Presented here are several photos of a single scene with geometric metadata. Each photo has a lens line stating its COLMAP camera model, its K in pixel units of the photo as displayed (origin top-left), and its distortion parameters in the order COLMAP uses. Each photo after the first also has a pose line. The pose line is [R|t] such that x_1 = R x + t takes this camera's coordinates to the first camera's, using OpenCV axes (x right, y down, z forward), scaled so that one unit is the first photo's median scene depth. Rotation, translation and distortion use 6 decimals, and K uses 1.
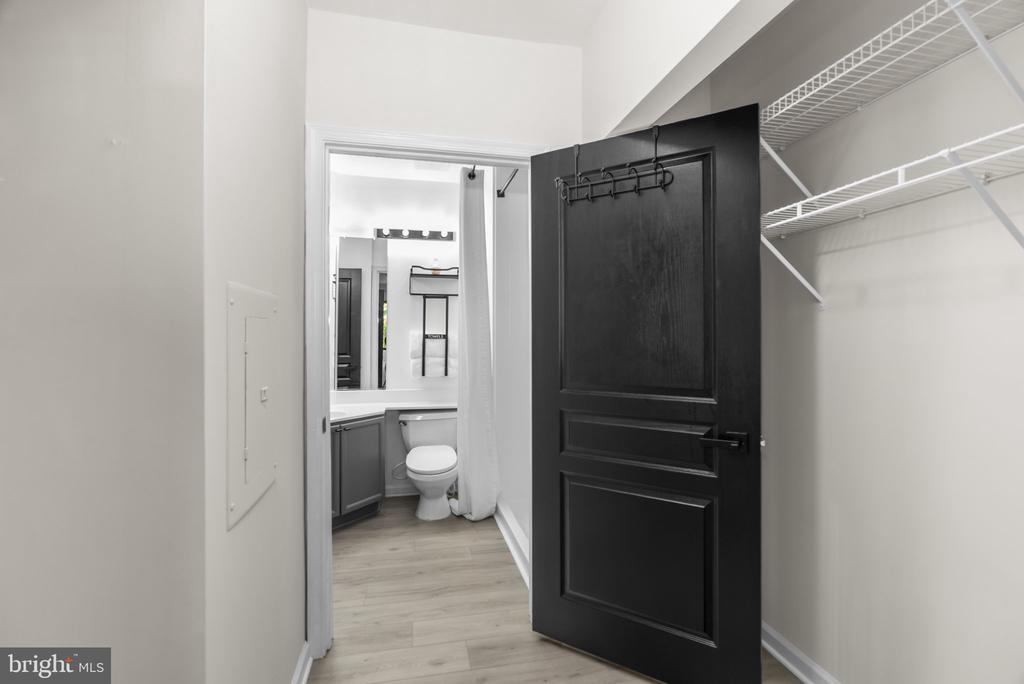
lens RADIAL K [[471.2, 0, 509.2], [0, 471.2, 334.0], [0, 0, 1]] dist [-0.004488, -0.001099]
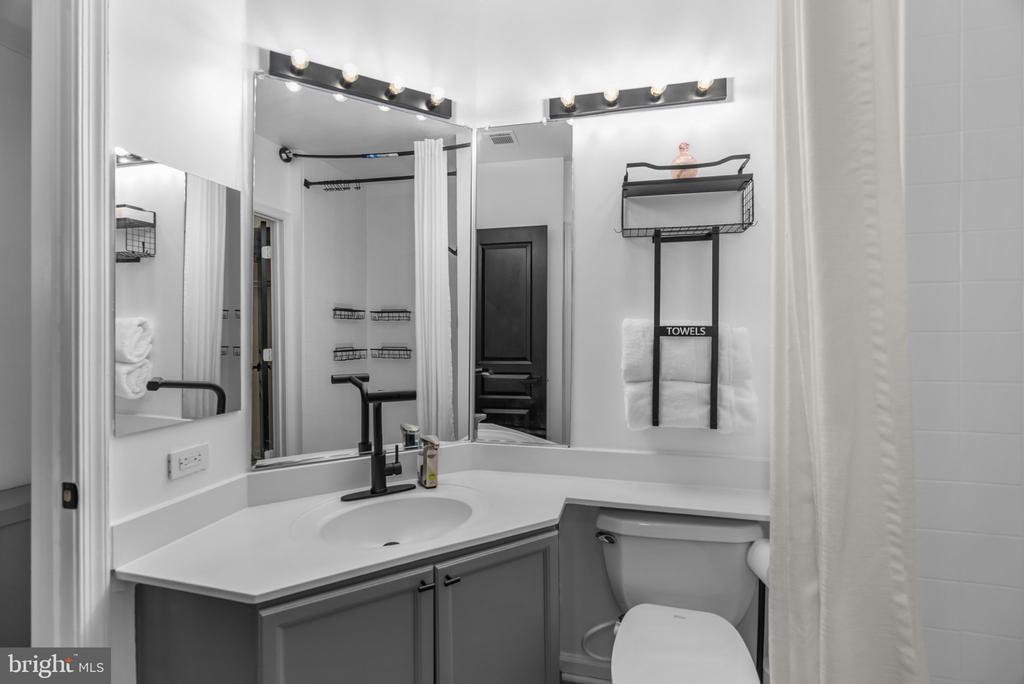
lens RADIAL K [[471.2, 0, 509.2], [0, 471.2, 334.0], [0, 0, 1]] dist [-0.004488, -0.001099]
pose [[0.901080, -0.001935, -0.433649, -0.117269], [0.005809, 0.999954, 0.007610, 0.003649], [0.433614, -0.009376, 0.901050, 0.565403]]
